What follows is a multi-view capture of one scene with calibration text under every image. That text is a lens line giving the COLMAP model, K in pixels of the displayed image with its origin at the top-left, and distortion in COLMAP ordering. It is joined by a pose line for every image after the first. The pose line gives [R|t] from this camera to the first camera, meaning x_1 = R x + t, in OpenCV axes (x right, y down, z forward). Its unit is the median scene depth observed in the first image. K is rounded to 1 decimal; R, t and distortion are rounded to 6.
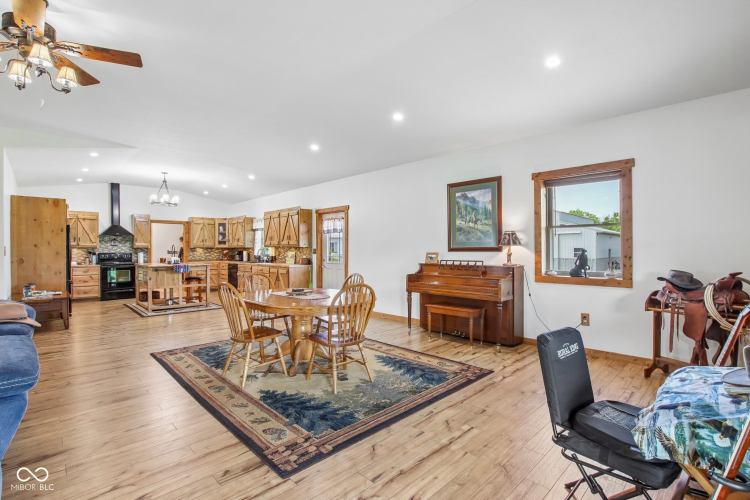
lens RADIAL K [[353.2, 0, 377.6], [0, 353.2, 249.7], [0, 0, 1]] dist [-0.037731, 0.005779]
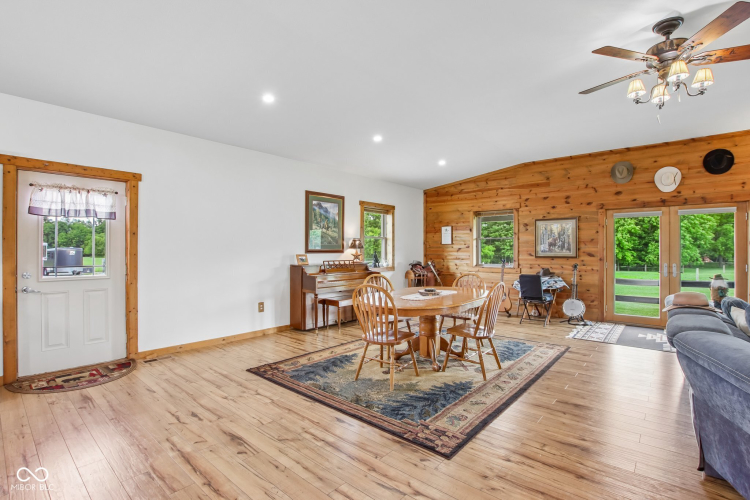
lens RADIAL K [[353.2, 0, 377.6], [0, 353.2, 249.7], [0, 0, 1]] dist [-0.037731, 0.005779]
pose [[-0.087529, 0.005767, 0.996145, -0.879915], [0.001577, 0.999983, -0.005651, 0.000292], [-0.996161, 0.001077, -0.087536, 0.876558]]
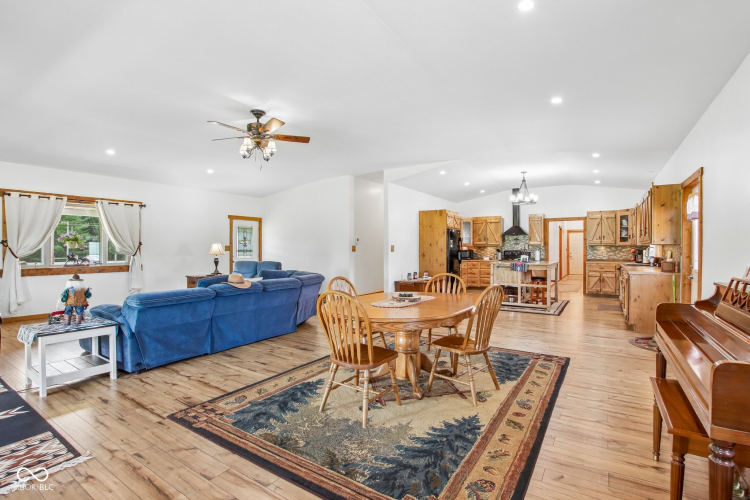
lens RADIAL K [[353.2, 0, 377.6], [0, 353.2, 249.7], [0, 0, 1]] dist [-0.037731, 0.005779]
pose [[0.218767, 0.007595, -0.975748, 0.424323], [-0.002250, 0.999971, 0.007280, -0.001469], [0.975775, 0.000602, 0.218778, 0.523223]]
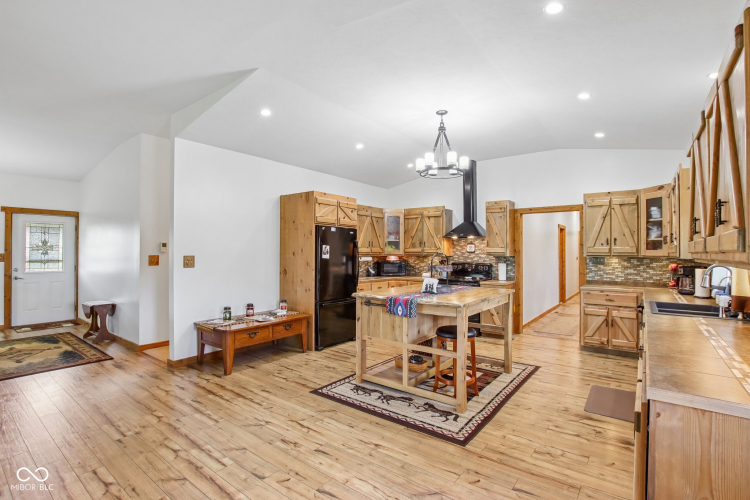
lens RADIAL K [[353.2, 0, 377.6], [0, 353.2, 249.7], [0, 0, 1]] dist [-0.037731, 0.005779]
pose [[0.143157, -0.001918, -0.989698, -0.165406], [-0.005507, 0.999981, -0.002734, -0.022940], [0.989685, 0.005841, 0.143144, 1.207664]]
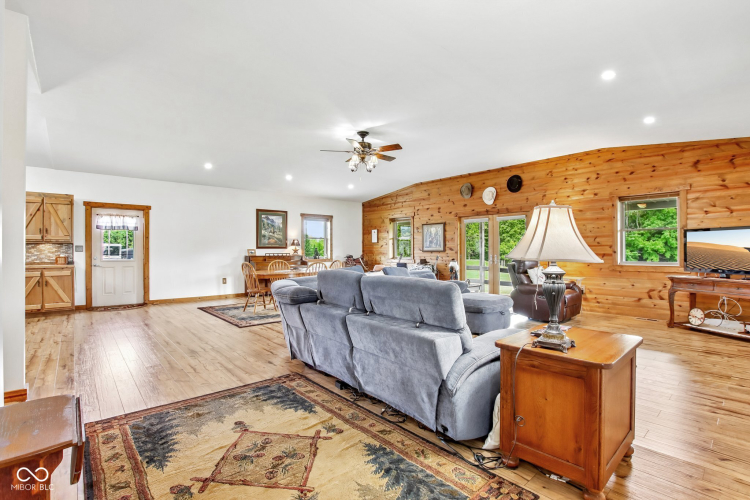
lens RADIAL K [[353.2, 0, 377.6], [0, 353.2, 249.7], [0, 0, 1]] dist [-0.037731, 0.005779]
pose [[0.052252, 0.007071, 0.998609, -1.442639], [0.004068, 0.999965, -0.007293, 0.023995], [-0.998626, 0.004444, 0.052221, 0.336057]]
